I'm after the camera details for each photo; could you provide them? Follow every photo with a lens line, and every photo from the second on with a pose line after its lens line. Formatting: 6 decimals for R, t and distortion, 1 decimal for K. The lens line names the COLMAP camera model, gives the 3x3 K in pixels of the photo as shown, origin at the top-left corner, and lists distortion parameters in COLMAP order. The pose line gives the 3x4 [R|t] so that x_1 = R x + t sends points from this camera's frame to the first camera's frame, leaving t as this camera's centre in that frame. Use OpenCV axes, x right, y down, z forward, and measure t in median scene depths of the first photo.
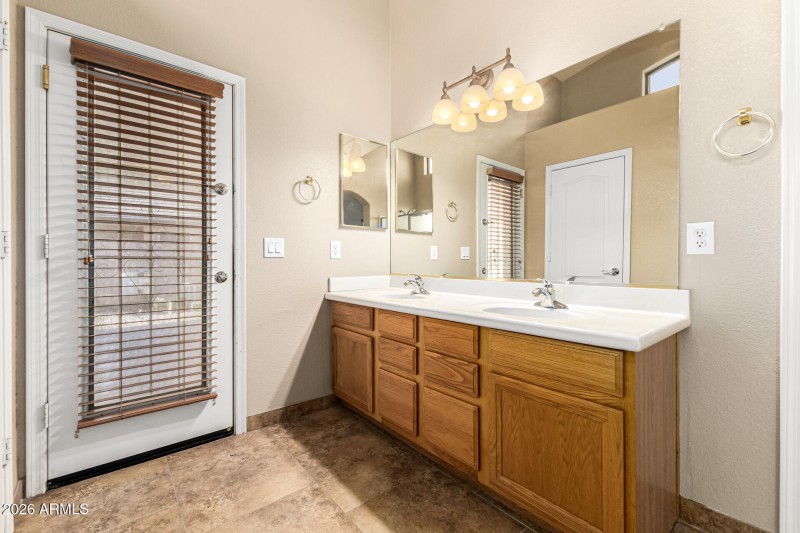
lens RADIAL K [[347.2, 0, 409.2], [0, 347.2, 262.7], [0, 0, 1]] dist [0.016993, -0.007045]
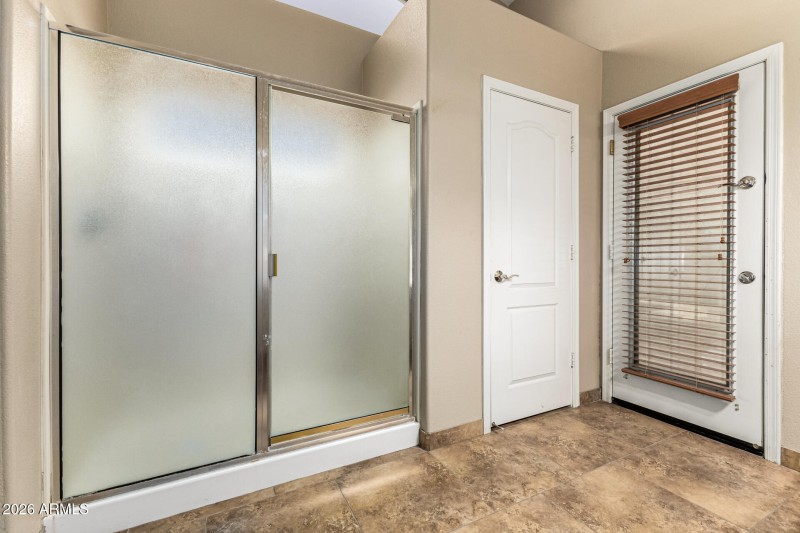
lens RADIAL K [[347.2, 0, 409.2], [0, 347.2, 262.7], [0, 0, 1]] dist [0.016993, -0.007045]
pose [[-0.196248, 0.004434, -0.980544, 0.623392], [-0.003734, 0.999979, 0.005269, -0.000298], [0.980547, 0.004696, -0.196227, 0.340094]]
